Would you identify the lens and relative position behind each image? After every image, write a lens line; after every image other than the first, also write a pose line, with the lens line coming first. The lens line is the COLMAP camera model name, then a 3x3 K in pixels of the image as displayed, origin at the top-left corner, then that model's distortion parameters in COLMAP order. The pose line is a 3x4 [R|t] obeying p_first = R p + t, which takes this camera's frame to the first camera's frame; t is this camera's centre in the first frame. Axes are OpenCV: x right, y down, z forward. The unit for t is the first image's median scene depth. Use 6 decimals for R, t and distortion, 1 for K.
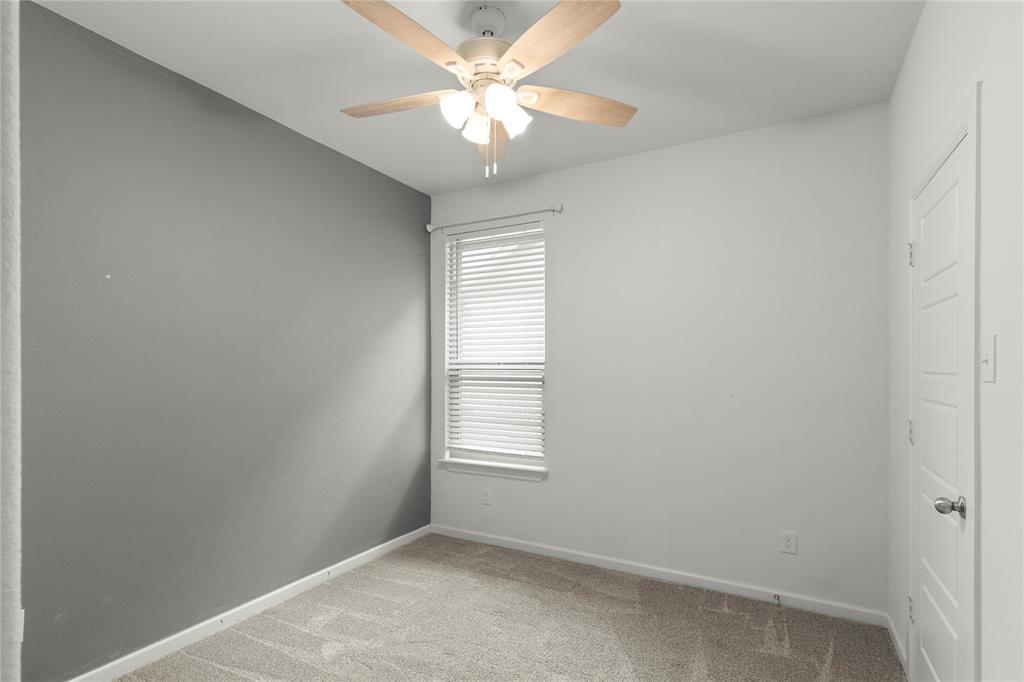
lens RADIAL K [[463.3, 0, 521.4], [0, 463.3, 363.9], [0, 0, 1]] dist [-0.001053, -0.000495]
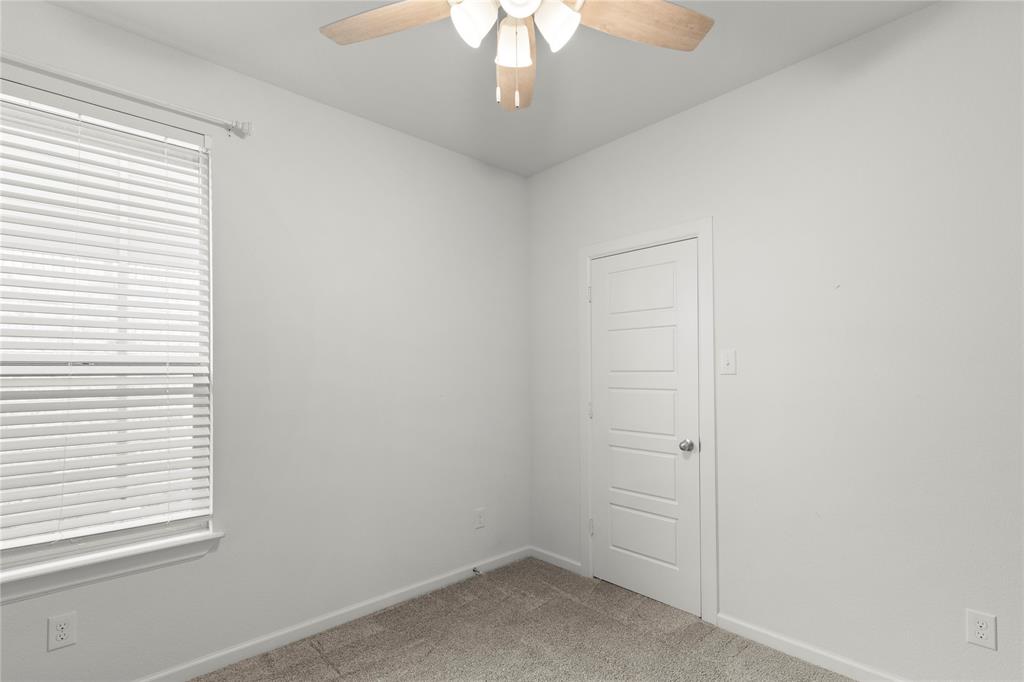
lens RADIAL K [[463.3, 0, 521.4], [0, 463.3, 363.9], [0, 0, 1]] dist [-0.001053, -0.000495]
pose [[0.355689, 0.012882, 0.934516, -0.482848], [0.001209, 0.999898, -0.014244, 0.010124], [-0.934604, 0.006196, 0.355637, 0.477568]]
